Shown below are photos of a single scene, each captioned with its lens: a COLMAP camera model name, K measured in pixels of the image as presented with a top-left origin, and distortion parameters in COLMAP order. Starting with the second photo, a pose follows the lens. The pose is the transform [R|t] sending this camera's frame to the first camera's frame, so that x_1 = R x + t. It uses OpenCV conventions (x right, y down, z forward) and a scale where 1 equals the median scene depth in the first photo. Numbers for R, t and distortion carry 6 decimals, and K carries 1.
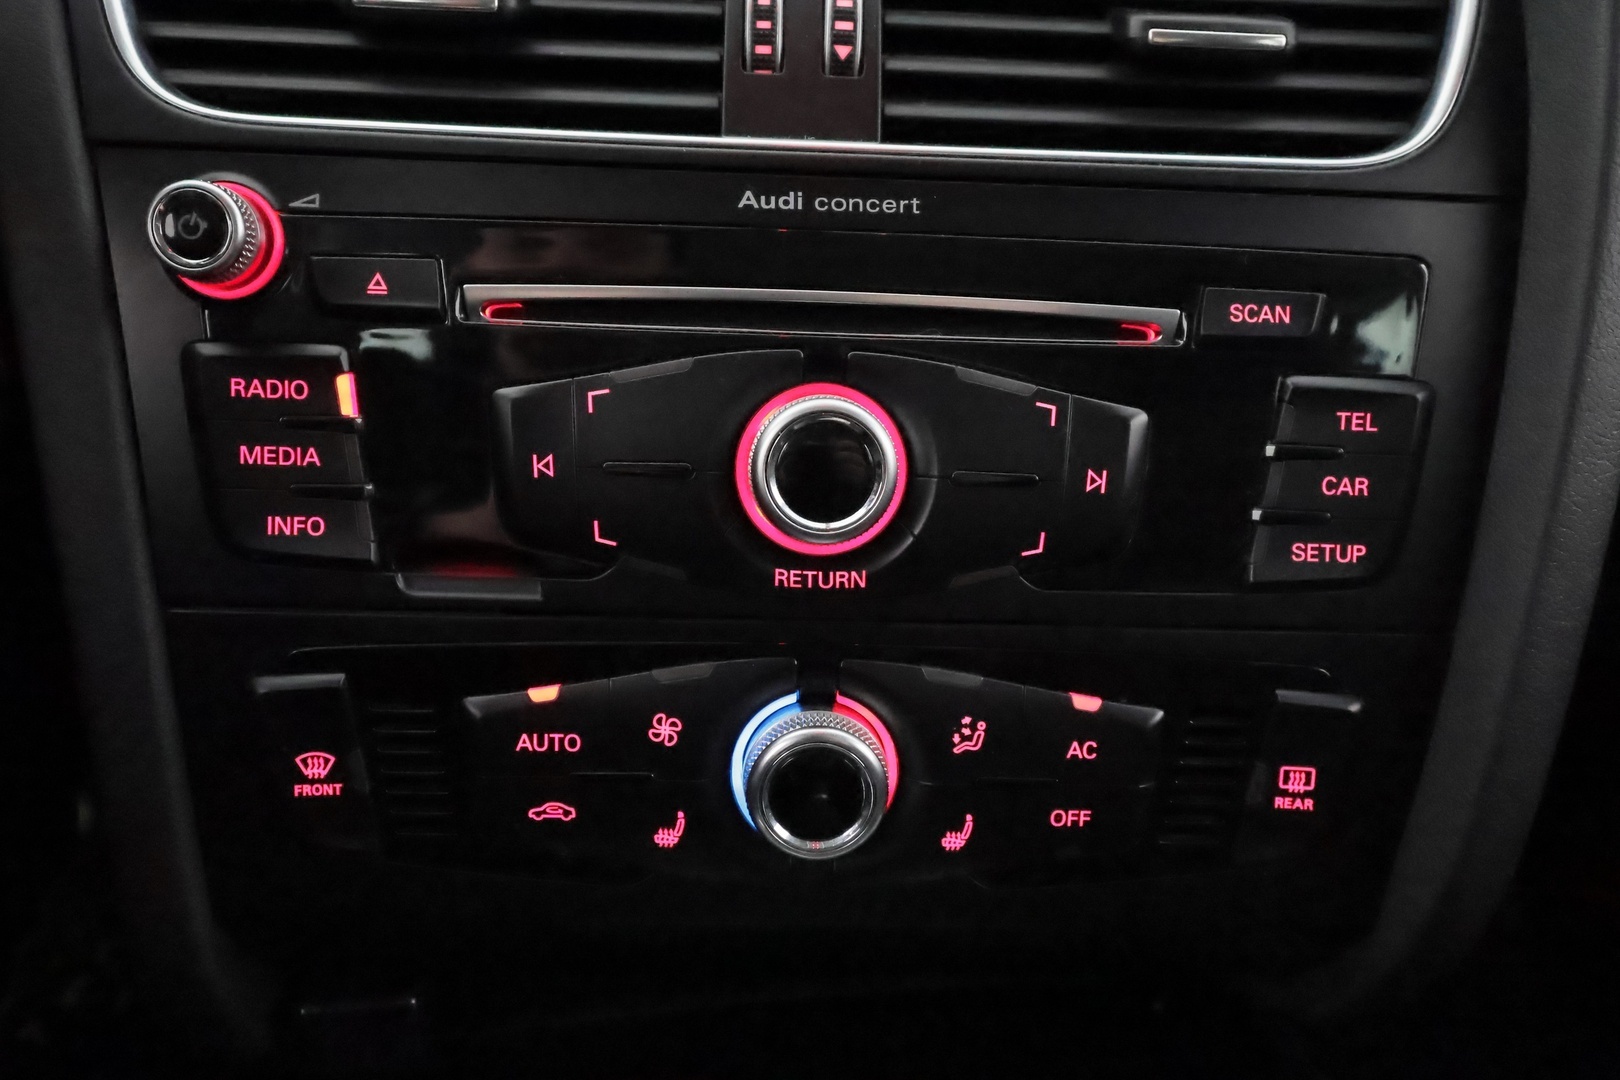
lens RADIAL K [[1112.9, 0, 810.0], [0, 1112.9, 538.4], [0, 0, 1]] dist [0.006012, -0.000018]
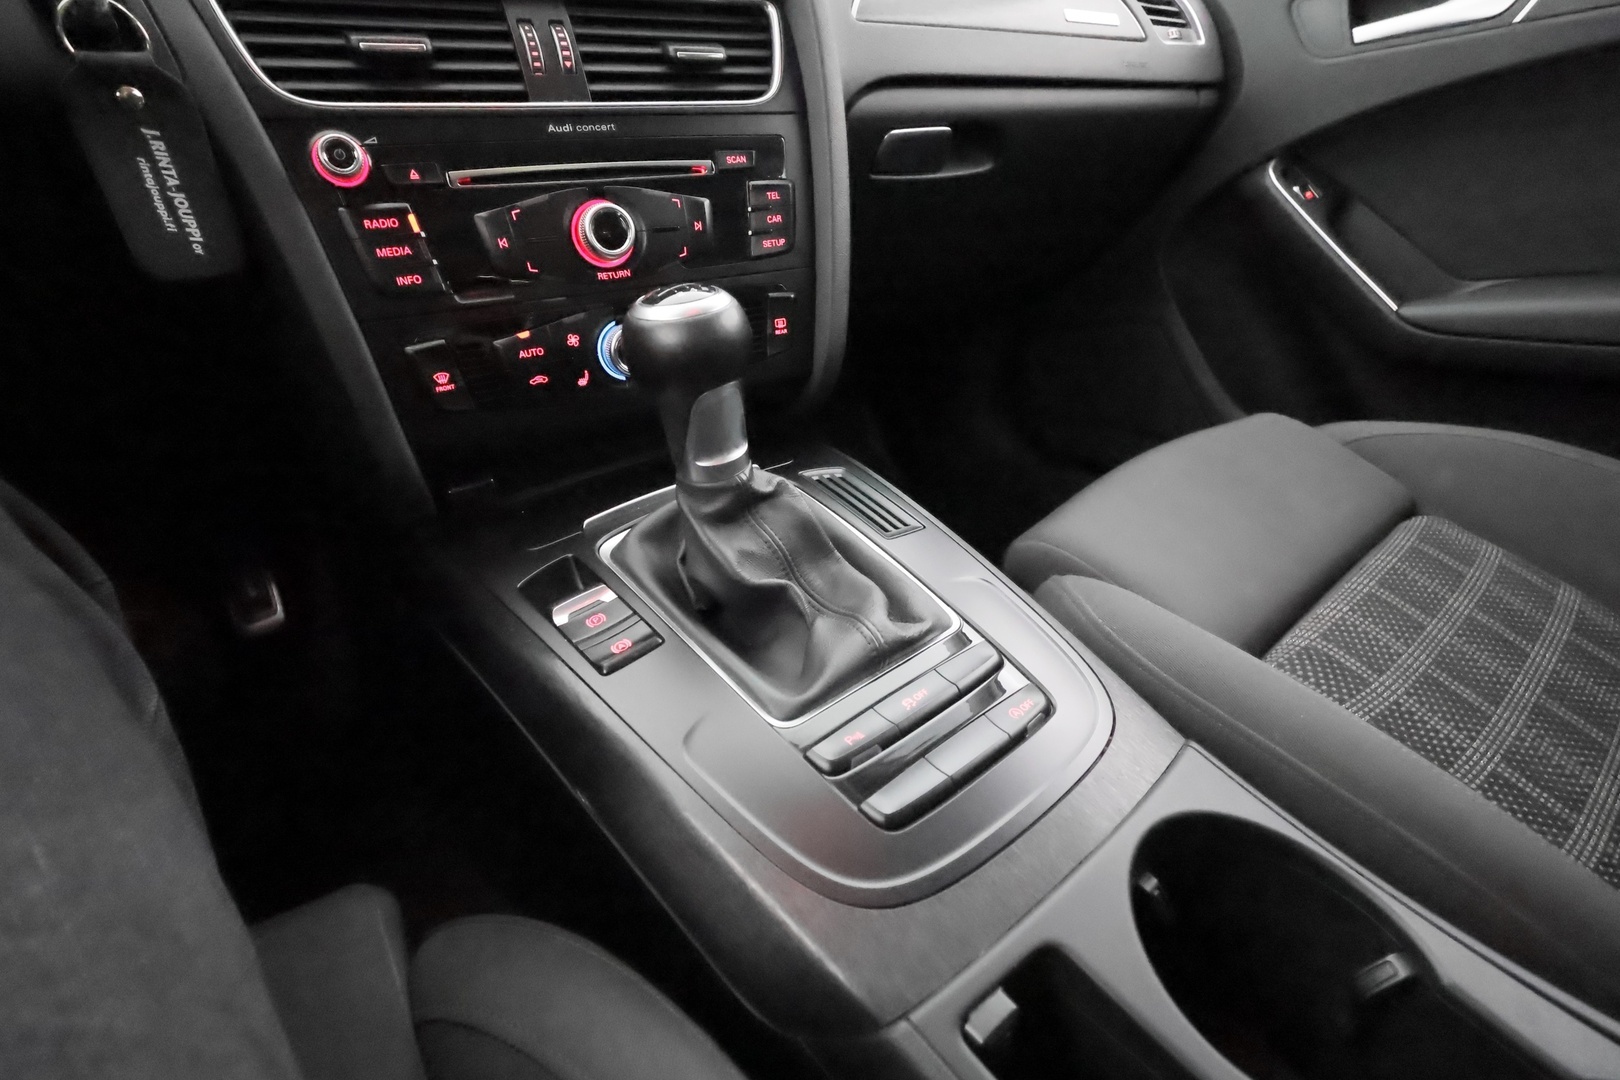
lens RADIAL K [[751.4, 0, 801.8], [0, 751.4, 537.3], [0, 0, 1]] dist [0.004970, 0.000558]
pose [[0.870551, -0.284398, 0.401570, -0.519211], [0.198440, 0.949670, 0.242380, 0.294140], [-0.450292, -0.131316, 0.883172, -0.946247]]
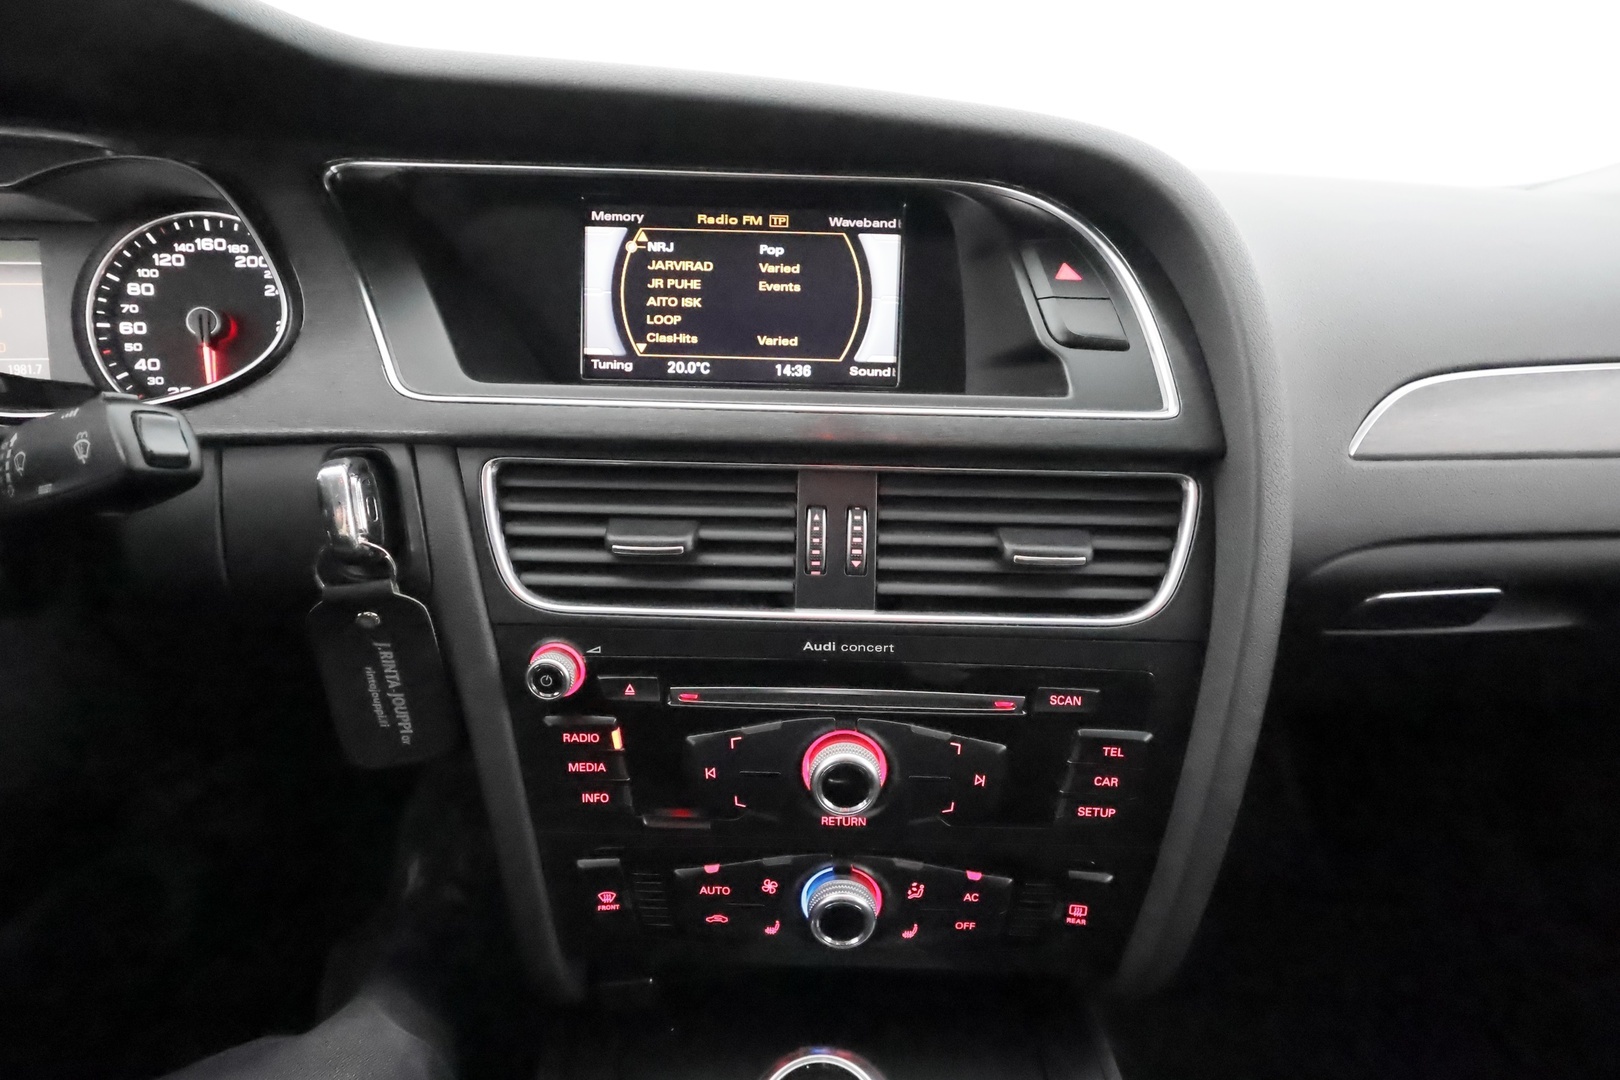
lens RADIAL K [[751.4, 0, 806.3], [0, 751.4, 538.4], [0, 0, 1]] dist [0.004970, 0.000558]
pose [[0.998267, 0.003069, -0.058766, 0.019961], [0.004463, 0.991814, 0.127611, -0.657402], [0.058676, -0.127652, 0.990082, -0.316267]]
